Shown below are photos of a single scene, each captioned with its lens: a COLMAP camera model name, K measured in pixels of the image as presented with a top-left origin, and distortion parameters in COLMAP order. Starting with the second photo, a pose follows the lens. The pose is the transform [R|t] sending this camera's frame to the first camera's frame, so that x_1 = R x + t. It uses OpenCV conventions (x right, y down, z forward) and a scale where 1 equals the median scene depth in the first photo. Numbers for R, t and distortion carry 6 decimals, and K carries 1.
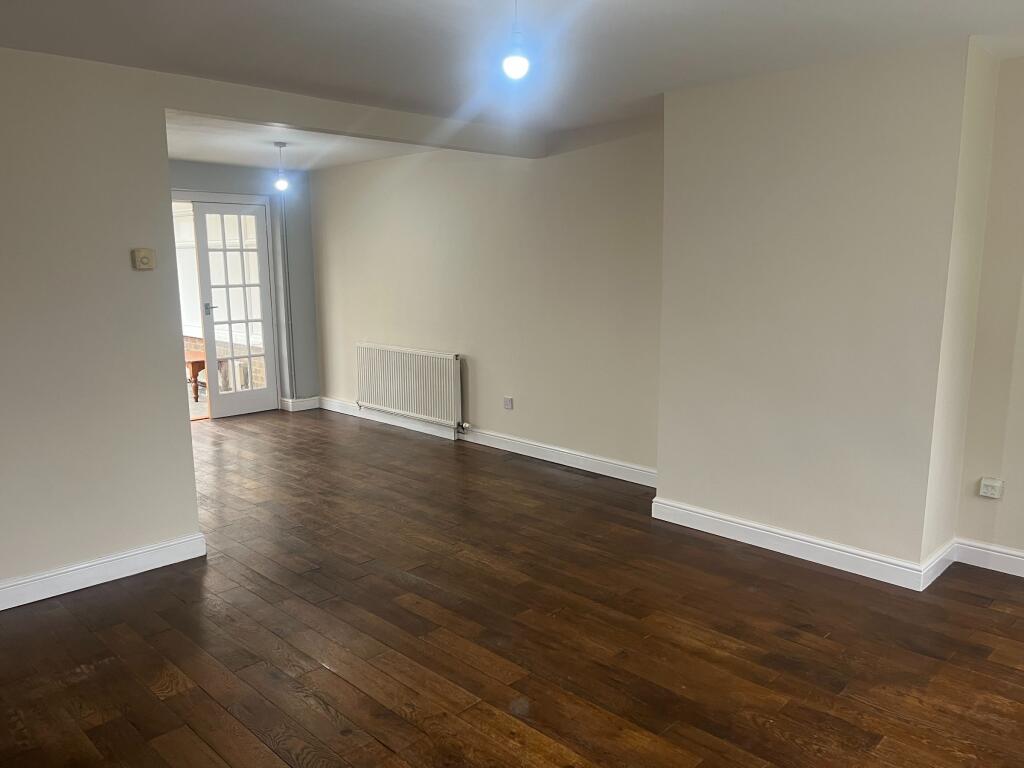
lens RADIAL K [[781.9, 0, 516.2], [0, 781.9, 389.4], [0, 0, 1]] dist [0.049382, -0.009513]
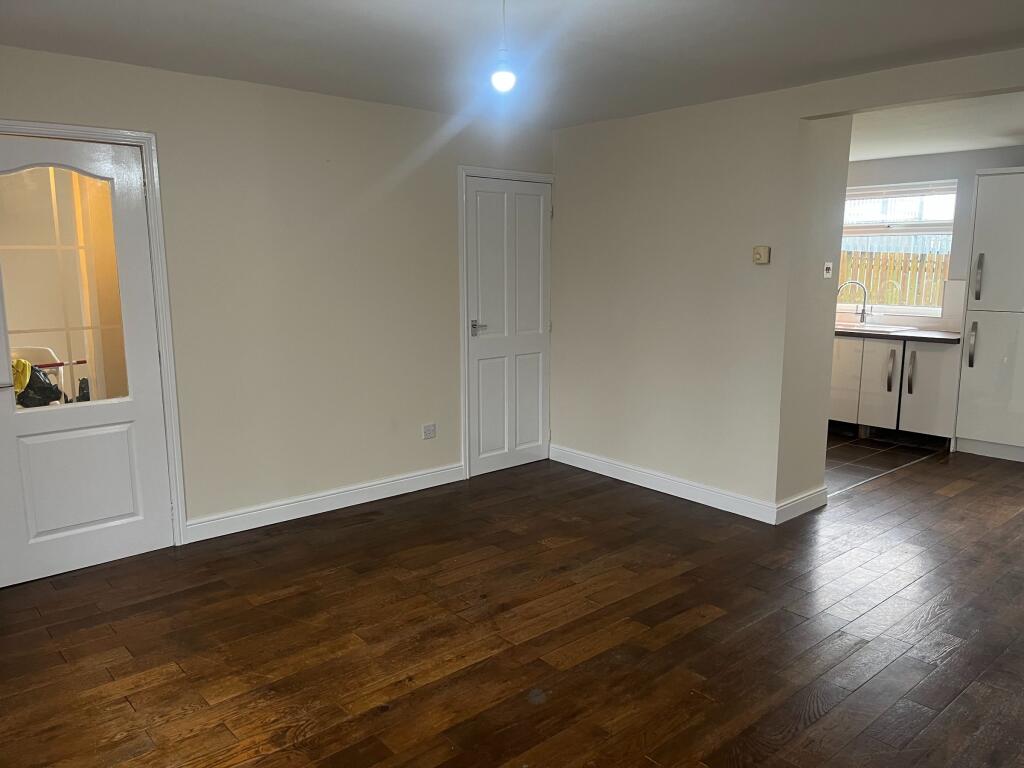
lens RADIAL K [[781.9, 0, 514.8], [0, 781.9, 389.0], [0, 0, 1]] dist [0.049382, -0.009513]
pose [[-0.075090, 0.176401, -0.981450, 0.377511], [-0.169716, 0.967608, 0.186898, -0.065424], [0.982628, 0.180602, -0.042719, 0.369560]]
